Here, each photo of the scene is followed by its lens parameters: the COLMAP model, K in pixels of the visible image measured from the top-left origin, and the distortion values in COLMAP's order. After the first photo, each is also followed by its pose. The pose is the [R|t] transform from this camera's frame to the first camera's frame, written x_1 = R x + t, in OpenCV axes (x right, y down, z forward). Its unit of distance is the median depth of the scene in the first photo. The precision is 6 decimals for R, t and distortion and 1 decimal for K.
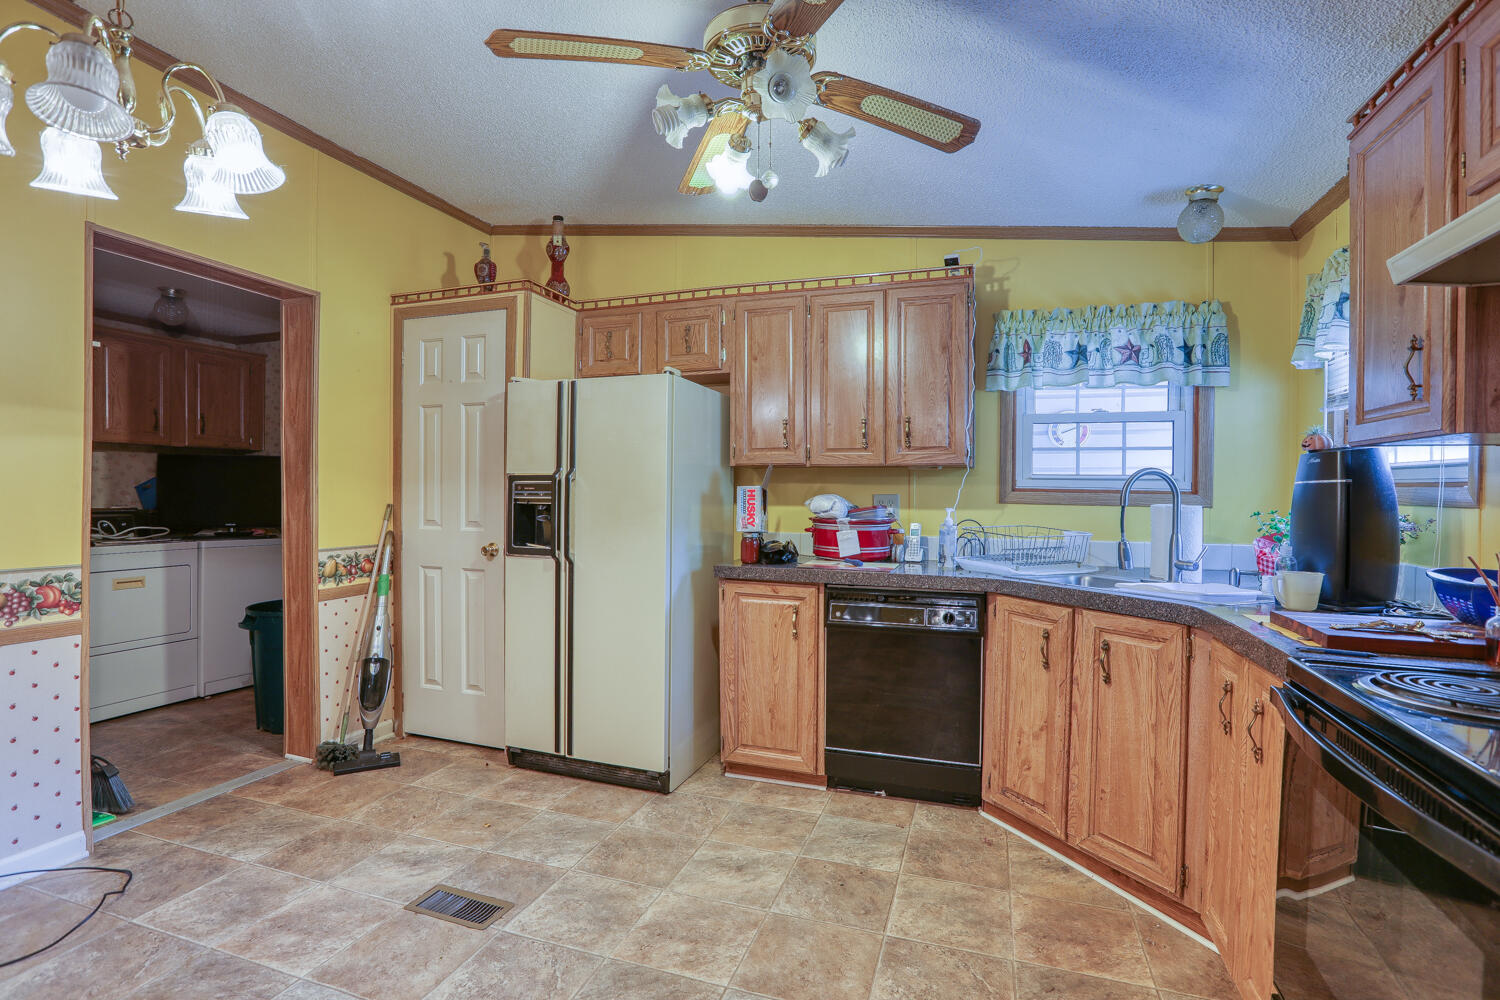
lens RADIAL K [[684.3, 0, 750.0], [0, 684.3, 500.0], [0, 0, 1]] dist [-0.069035, 0.030459]
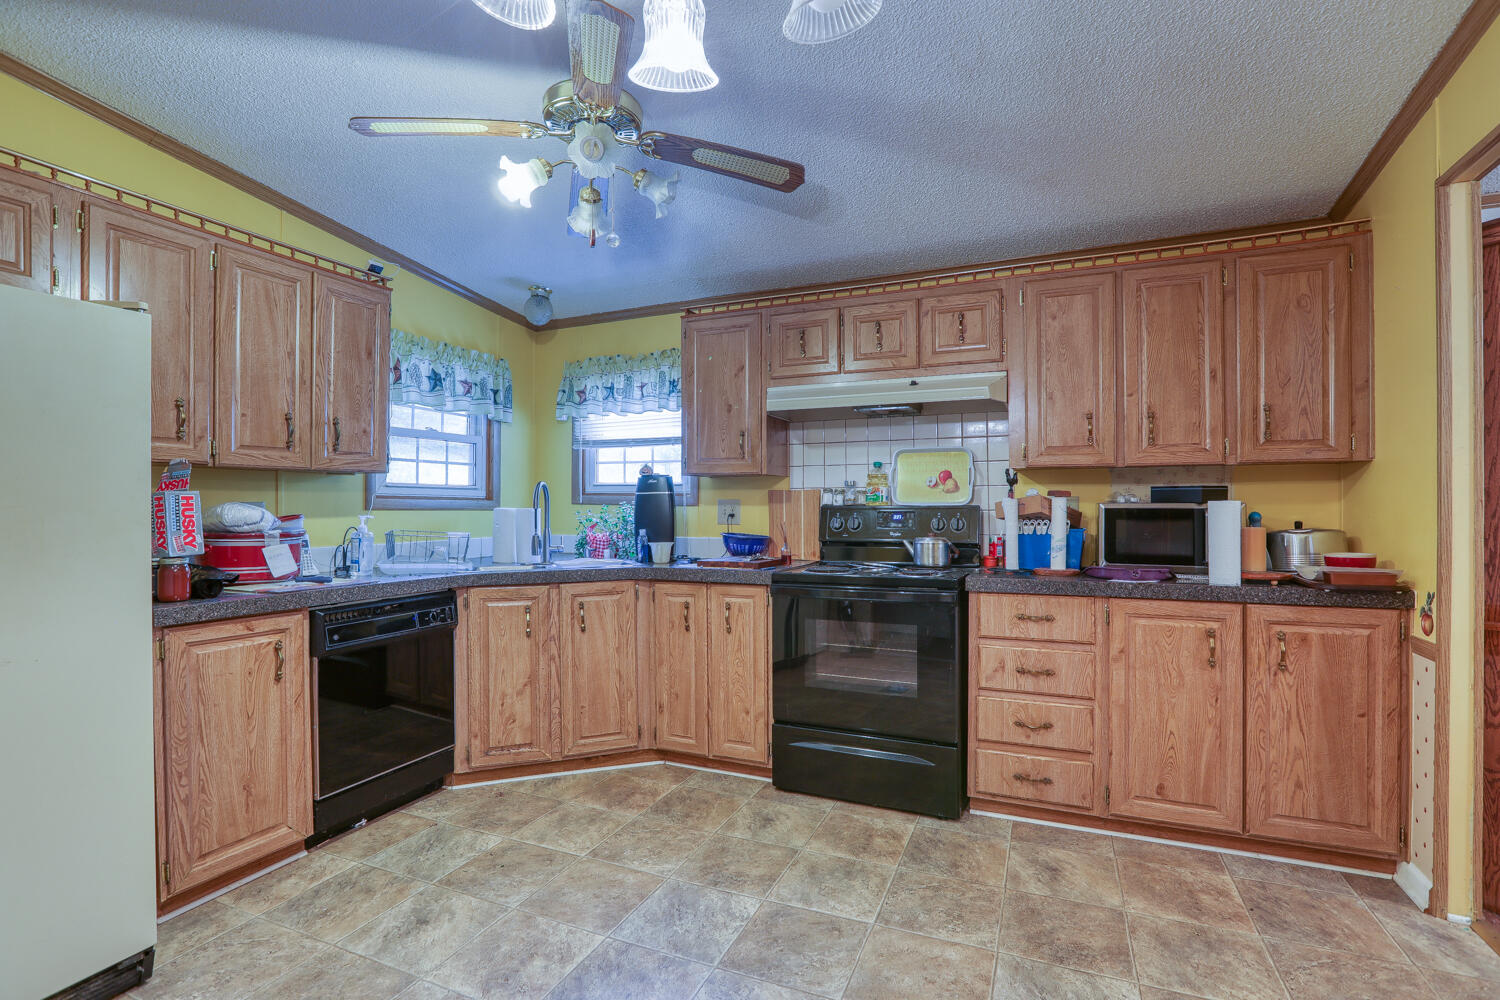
lens RADIAL K [[684.3, 0, 750.0], [0, 684.3, 500.0], [0, 0, 1]] dist [-0.069035, 0.030459]
pose [[0.091531, -0.002481, 0.995799, -0.711450], [0.012435, 0.999922, 0.001349, -0.005310], [-0.995725, 0.012260, 0.091555, 0.402548]]
